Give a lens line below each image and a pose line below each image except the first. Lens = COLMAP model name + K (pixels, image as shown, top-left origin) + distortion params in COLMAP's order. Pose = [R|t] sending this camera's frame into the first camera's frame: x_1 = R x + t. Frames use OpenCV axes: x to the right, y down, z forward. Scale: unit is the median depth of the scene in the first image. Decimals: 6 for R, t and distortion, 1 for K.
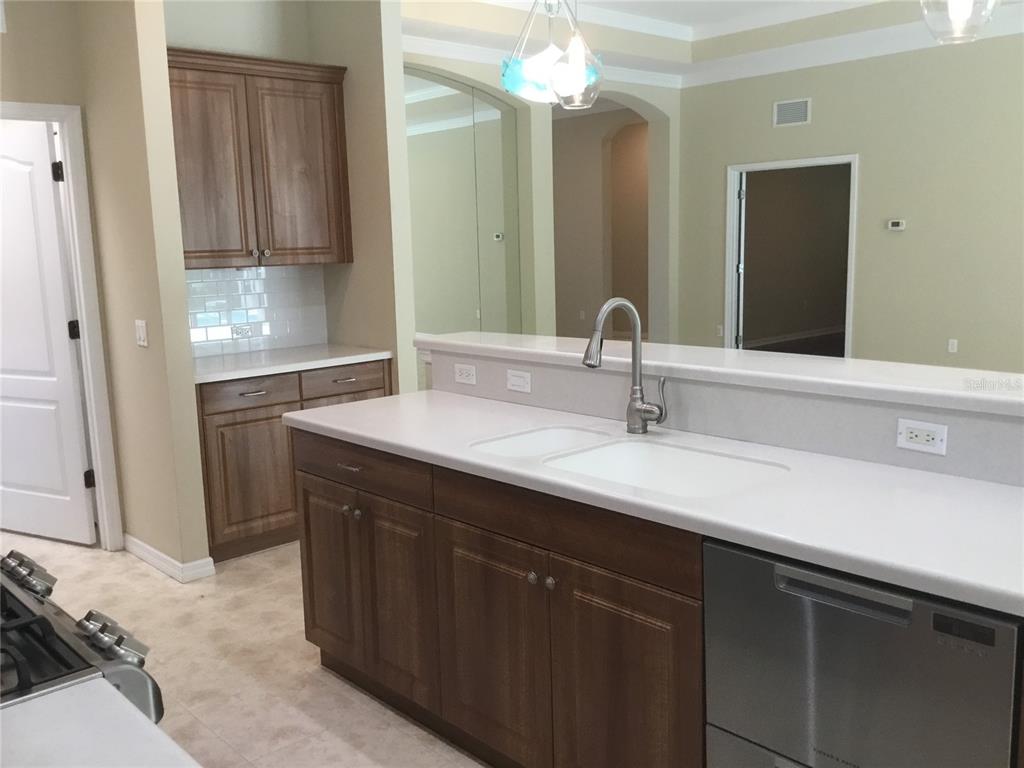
lens RADIAL K [[935.7, 0, 512.0], [0, 935.7, 384.0], [0, 0, 1]] dist [0.111234, -0.234918]
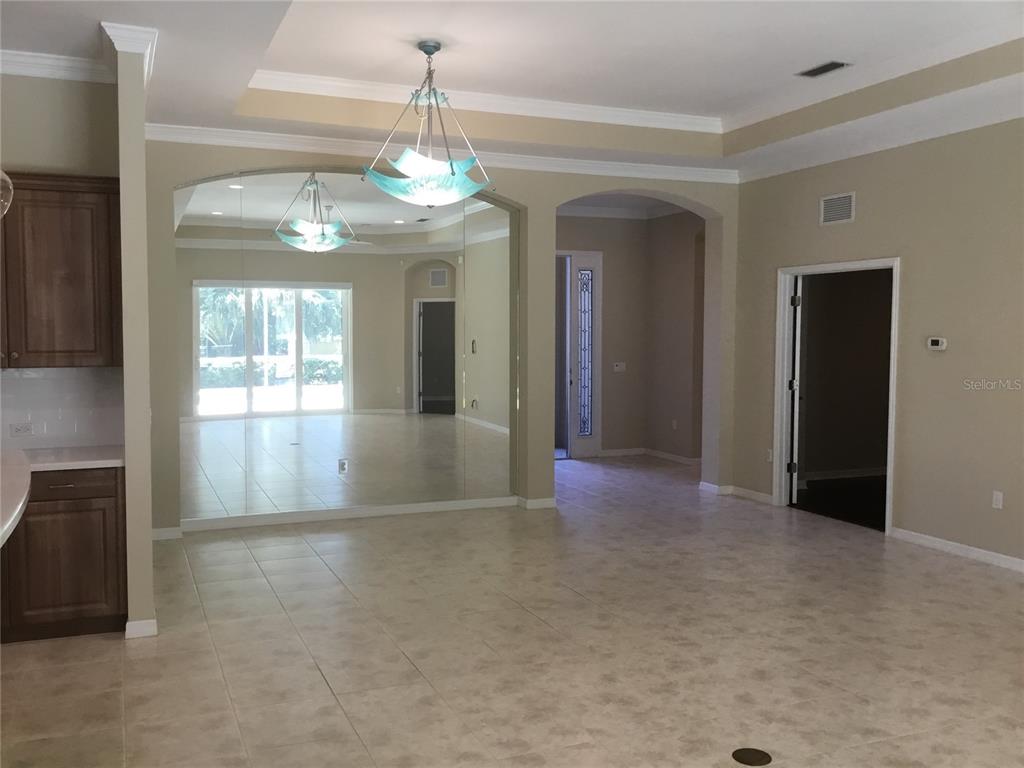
lens RADIAL K [[935.7, 0, 512.0], [0, 935.7, 384.0], [0, 0, 1]] dist [0.111234, -0.234918]
pose [[0.938568, 0.049530, -0.341521, 0.334621], [-0.081417, 0.993491, -0.079665, -0.038545], [0.335352, 0.102576, 0.936492, 0.119885]]
